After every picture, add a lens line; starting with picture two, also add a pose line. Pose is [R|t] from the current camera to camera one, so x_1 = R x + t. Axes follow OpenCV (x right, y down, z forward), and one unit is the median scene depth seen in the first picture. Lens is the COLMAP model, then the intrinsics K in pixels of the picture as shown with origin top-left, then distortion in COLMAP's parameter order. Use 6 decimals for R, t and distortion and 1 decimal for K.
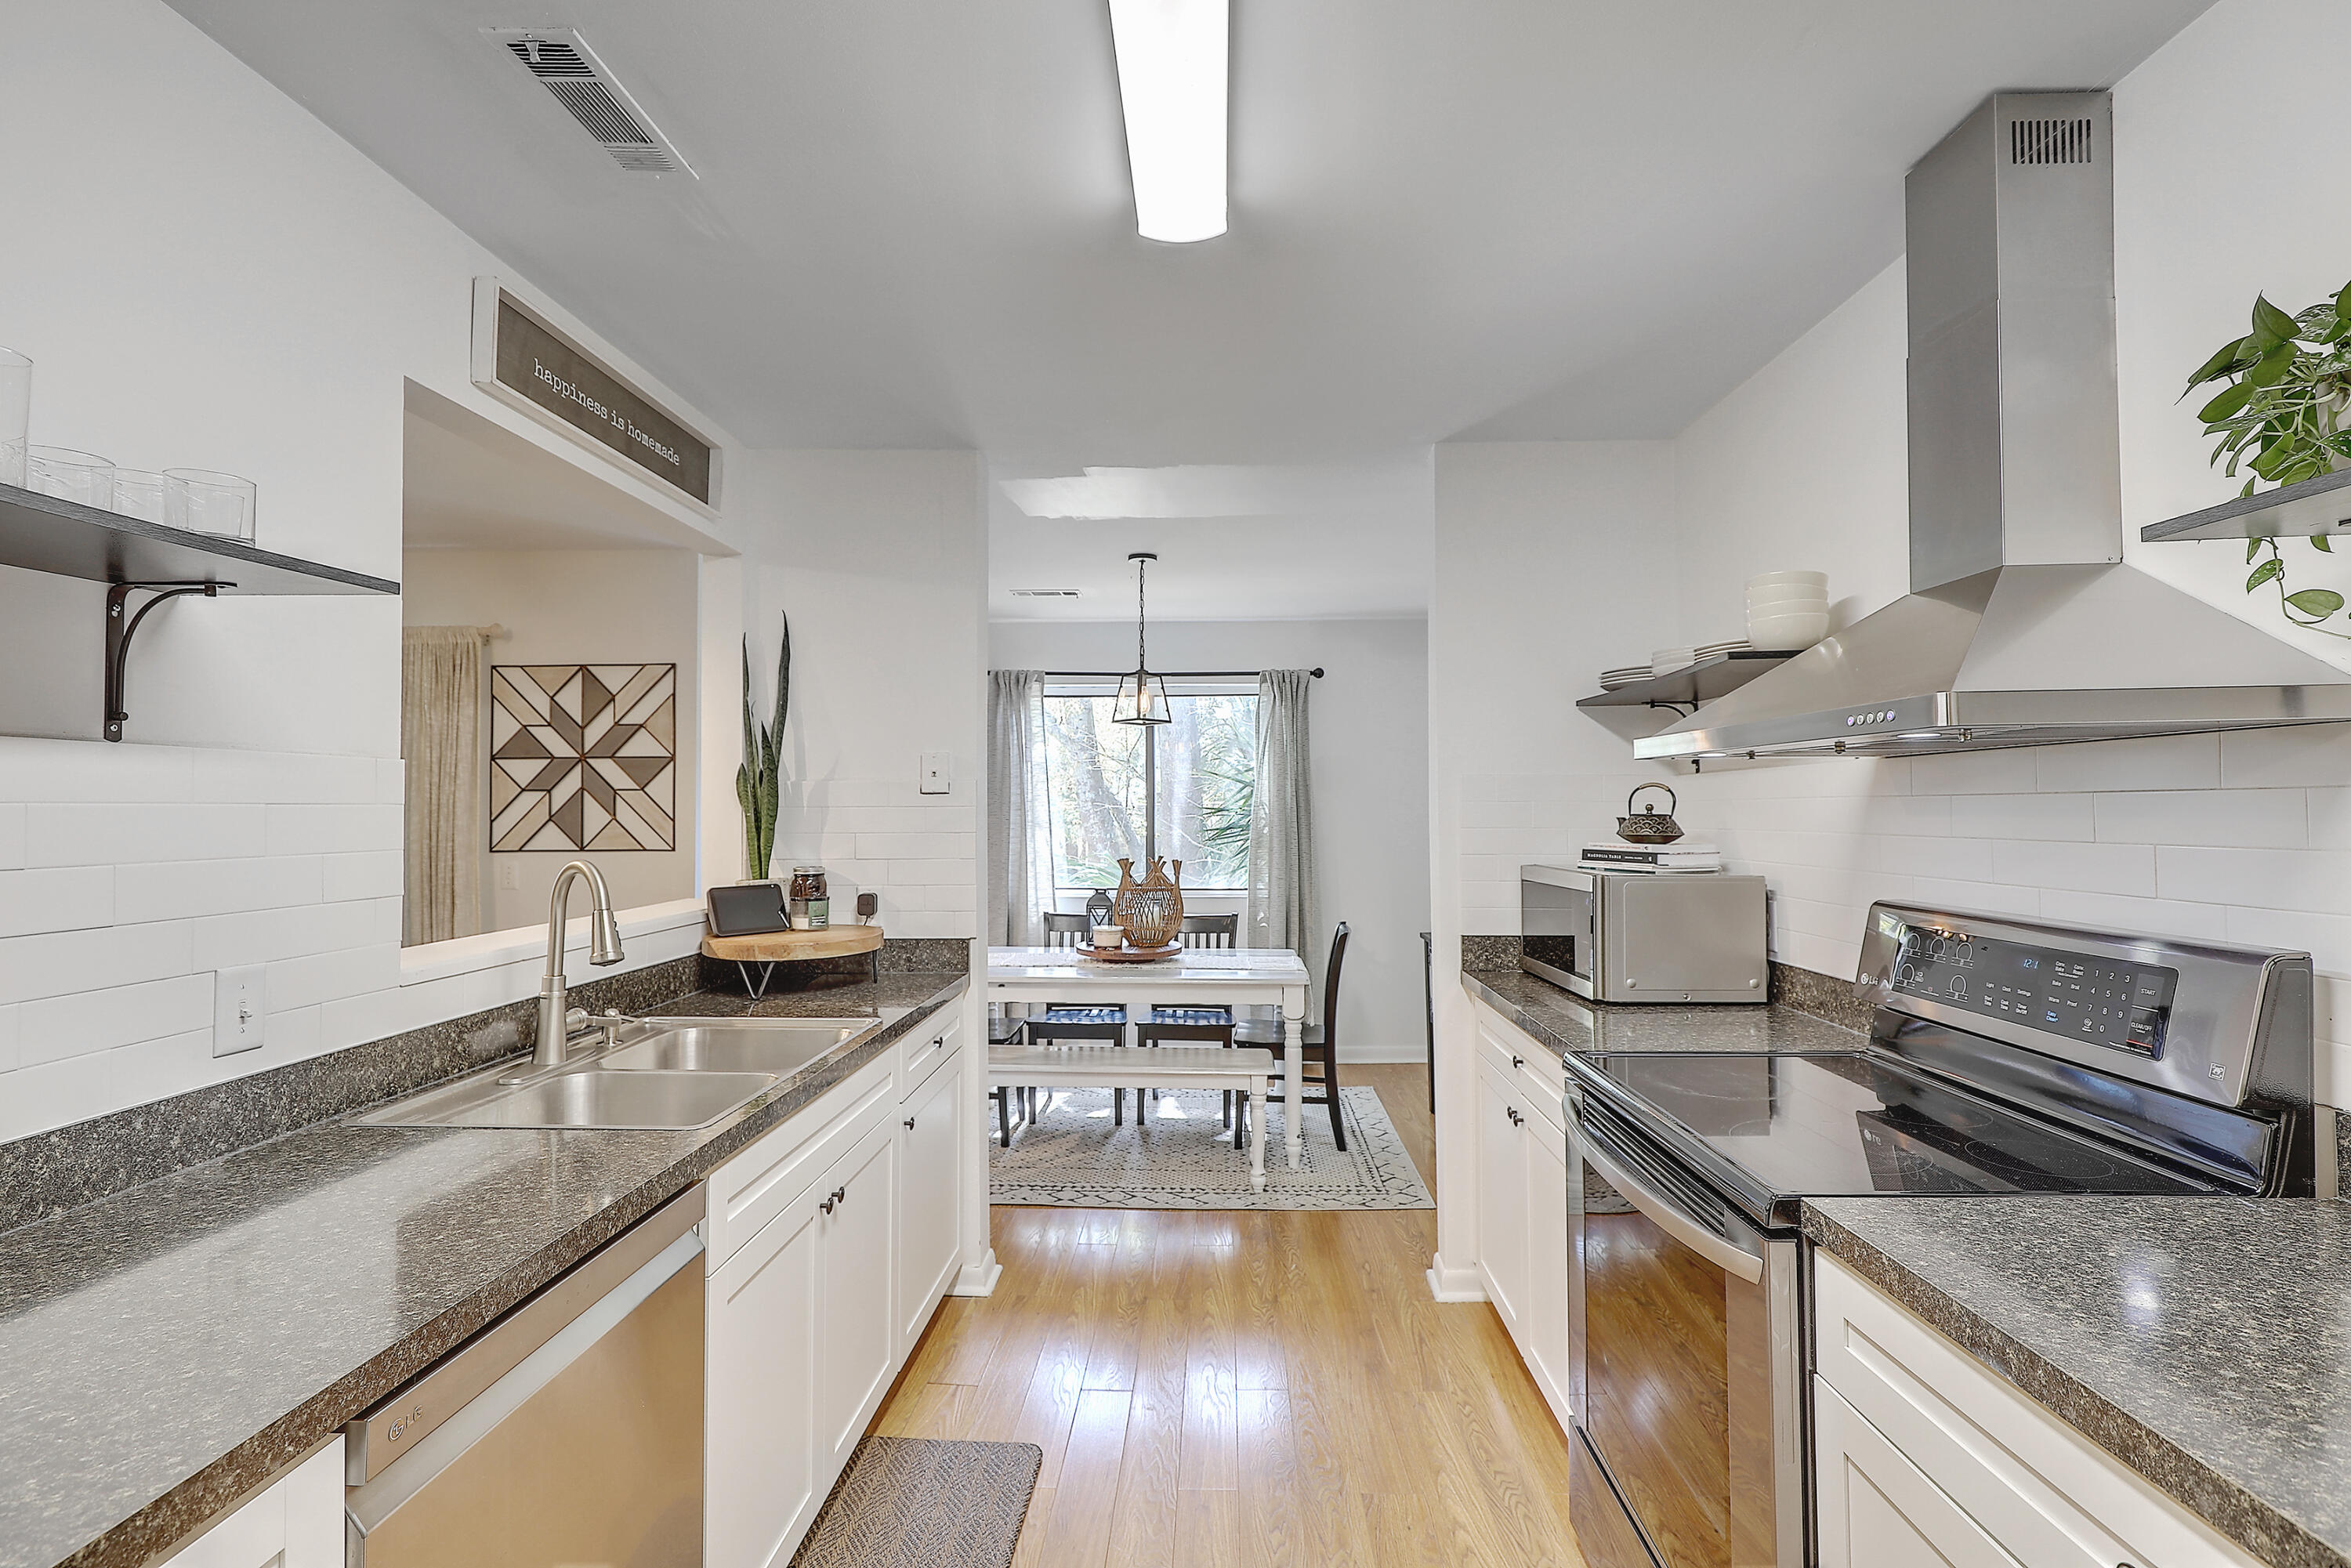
lens RADIAL K [[1059.8, 0, 1179.9], [0, 1059.8, 784.5], [0, 0, 1]] dist [-0.001359, 0.000542]
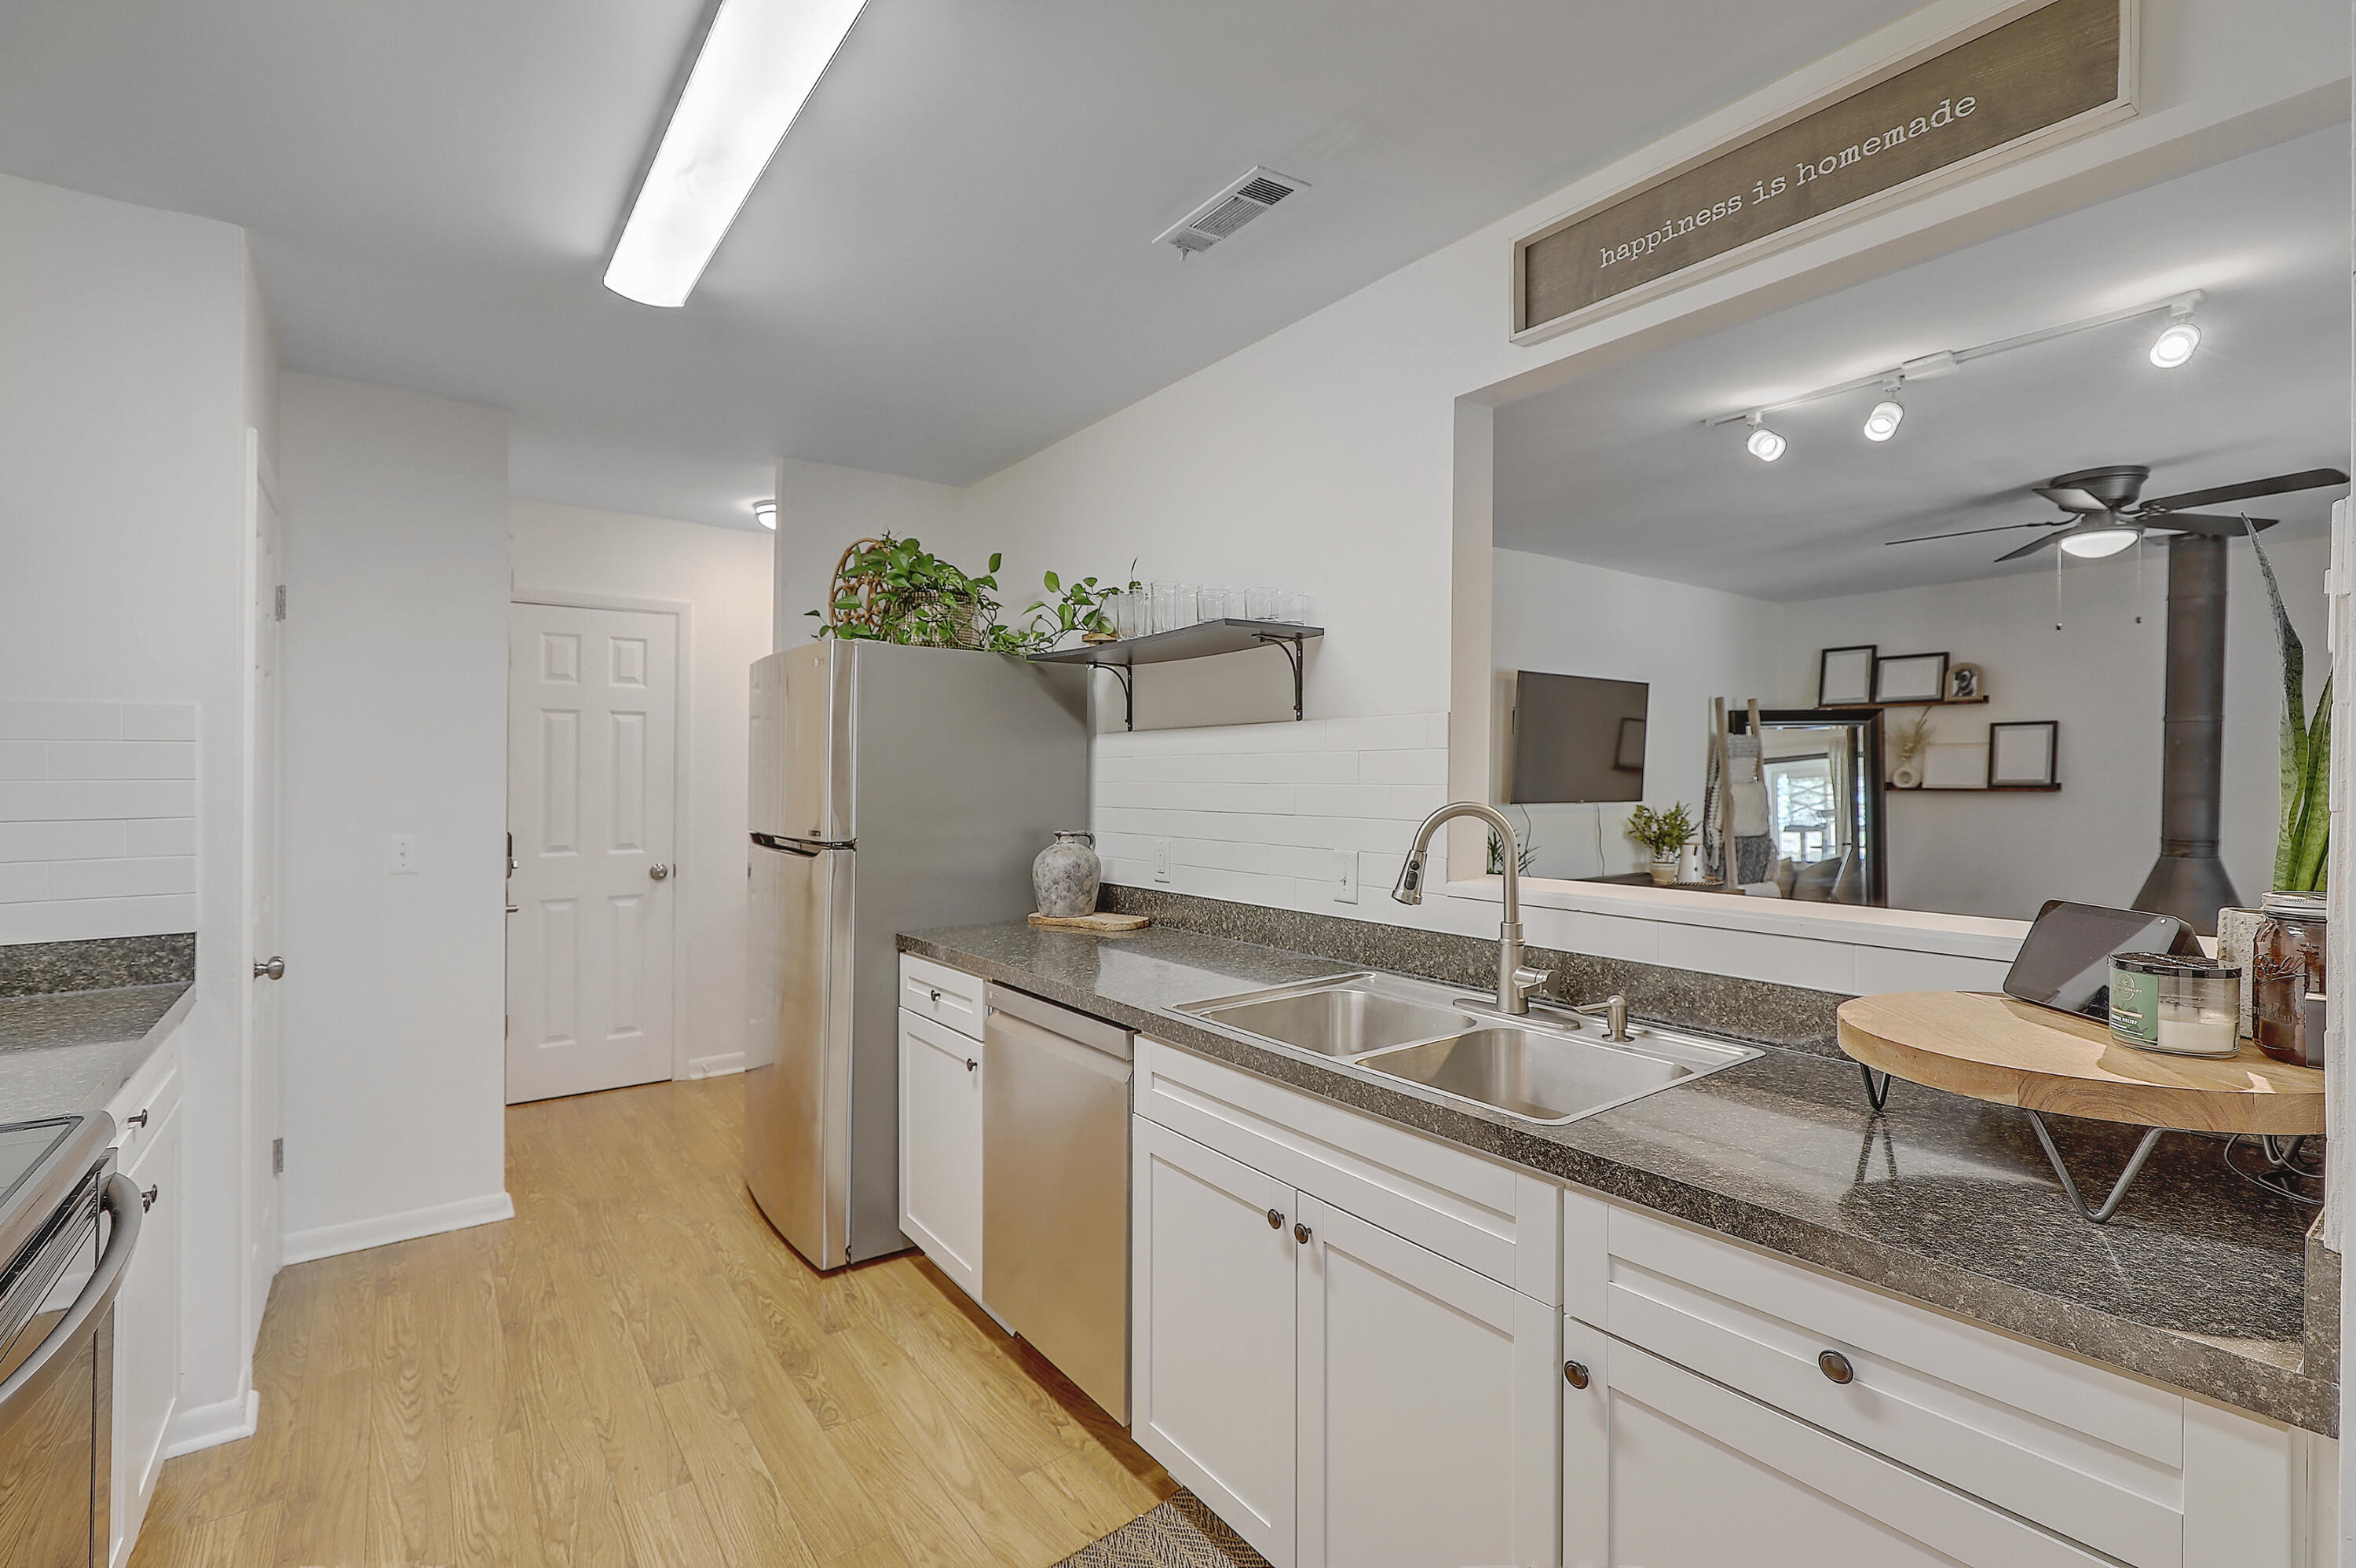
lens RADIAL K [[1062.0, 0, 1186.5], [0, 1062.0, 778.3], [0, 0, 1]] dist [-0.001359, 0.000542]
pose [[-0.772147, 0.011532, -0.635339, 0.279327], [0.020618, 0.999764, -0.006910, 0.053314], [0.635109, -0.018435, -0.772202, 1.707043]]
